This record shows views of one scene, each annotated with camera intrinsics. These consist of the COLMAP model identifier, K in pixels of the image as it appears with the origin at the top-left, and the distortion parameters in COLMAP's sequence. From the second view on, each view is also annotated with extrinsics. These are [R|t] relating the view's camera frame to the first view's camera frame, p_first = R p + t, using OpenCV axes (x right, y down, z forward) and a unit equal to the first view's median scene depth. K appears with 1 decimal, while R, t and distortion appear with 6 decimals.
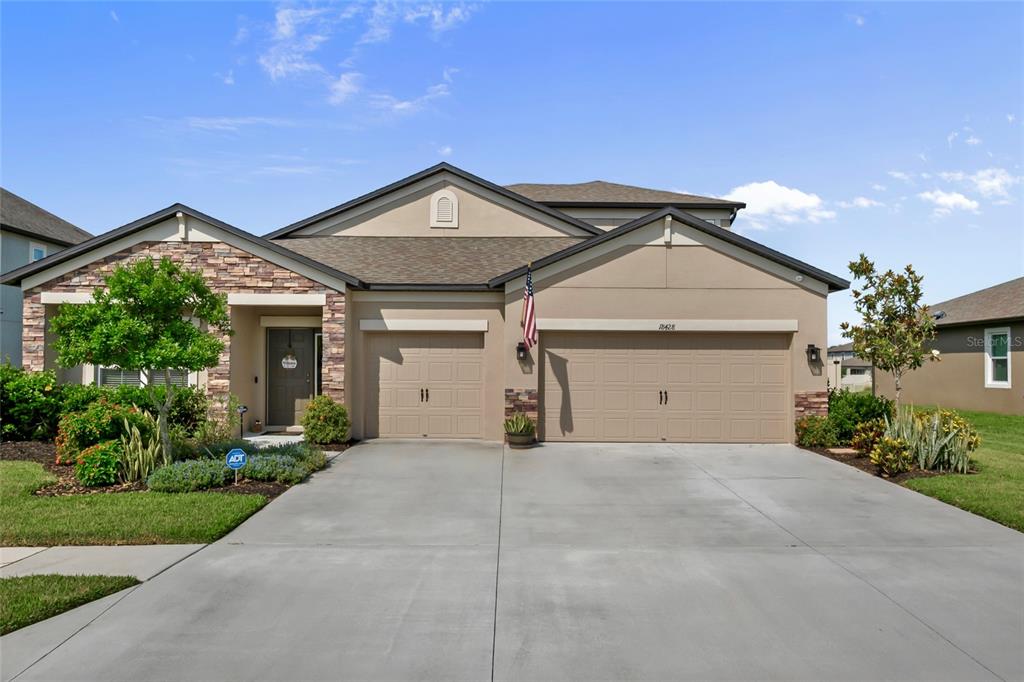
lens RADIAL K [[709.7, 0, 491.2], [0, 709.7, 366.7], [0, 0, 1]] dist [0.008471, -0.001447]
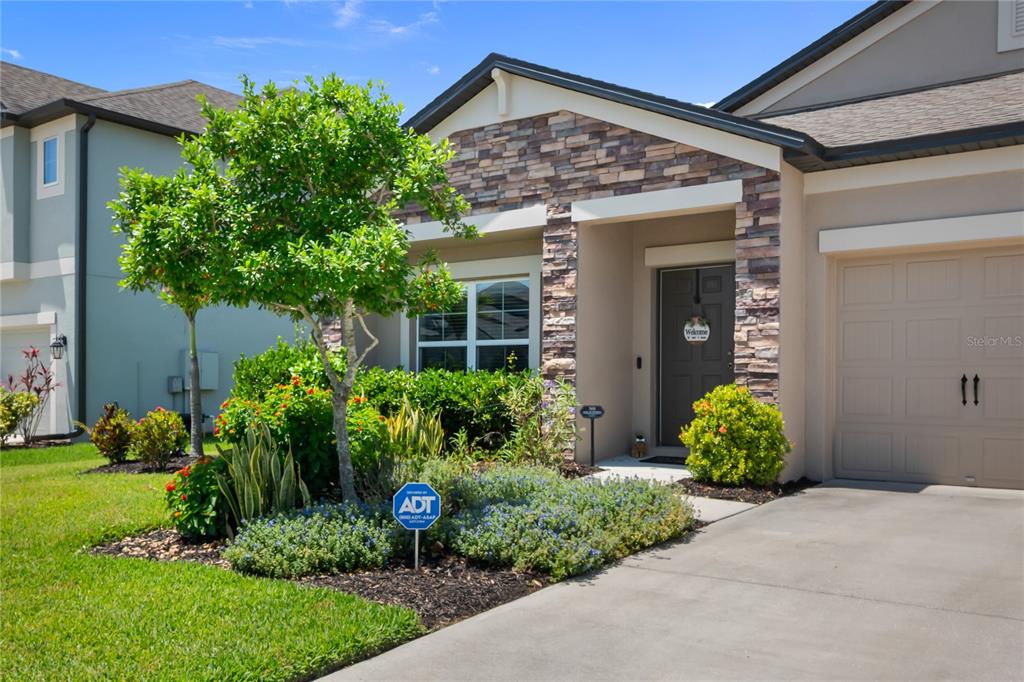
lens RADIAL K [[886.0, 0, 533.1], [0, 886.0, 388.0], [0, 0, 1]] dist [-0.002803, 0.017879]
pose [[0.820670, -0.002023, -0.571398, -0.002247], [0.002529, 0.999997, 0.000093, 0.041010], [0.571396, -0.001522, 0.820673, 0.417793]]
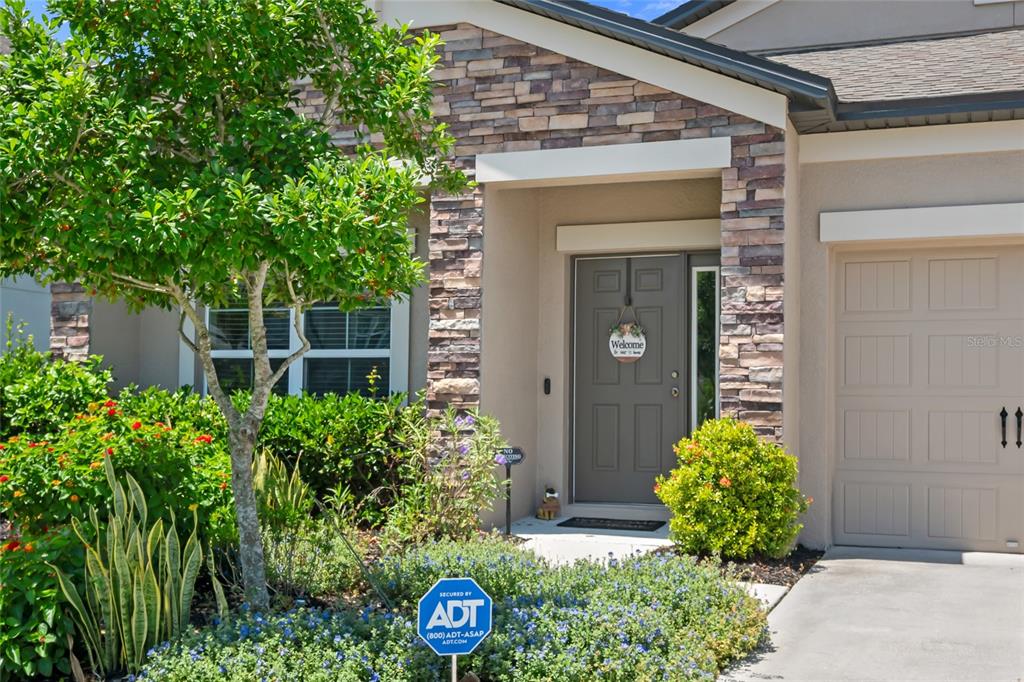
lens RADIAL K [[1171.7, 0, 523.3], [0, 1171.7, 380.9], [0, 0, 1]] dist [0.006167, 0.000000]
pose [[0.939432, -0.007287, -0.342657, -0.129952], [-0.004065, 0.999467, -0.032397, 0.039776], [0.342710, 0.031828, 0.938902, 0.416717]]
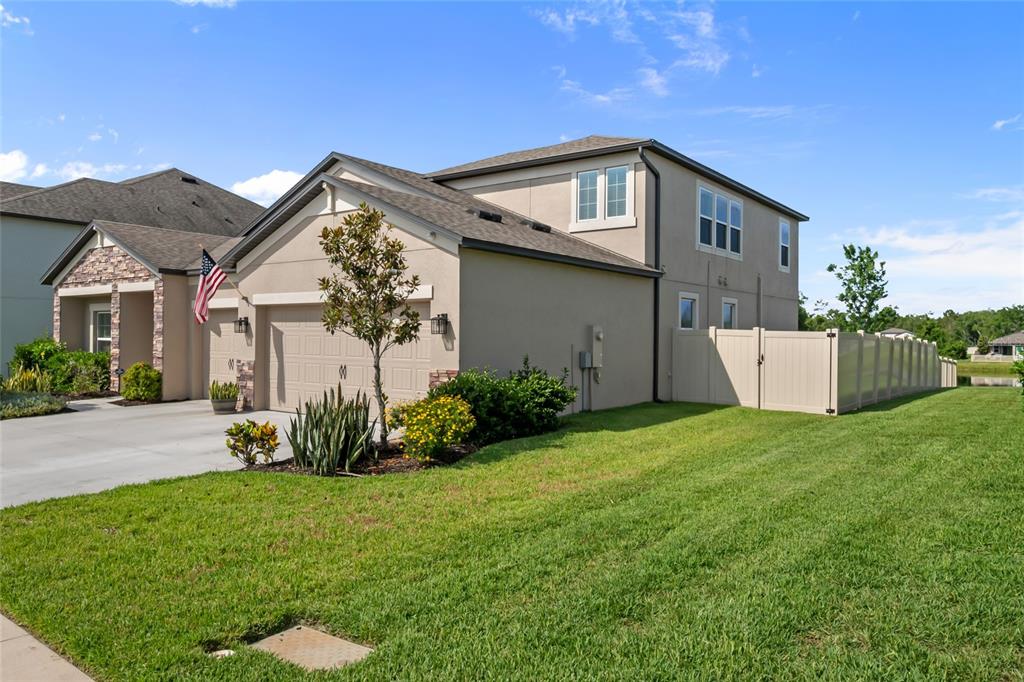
lens RADIAL K [[709.7, 0, 520.9], [0, 709.7, 334.3], [0, 0, 1]] dist [0.008471, -0.001447]
pose [[0.804012, -0.002377, -0.594609, 1.027831], [-0.003271, 0.999959, -0.008421, -0.000073], [0.594605, 0.008715, 0.803971, 0.378856]]
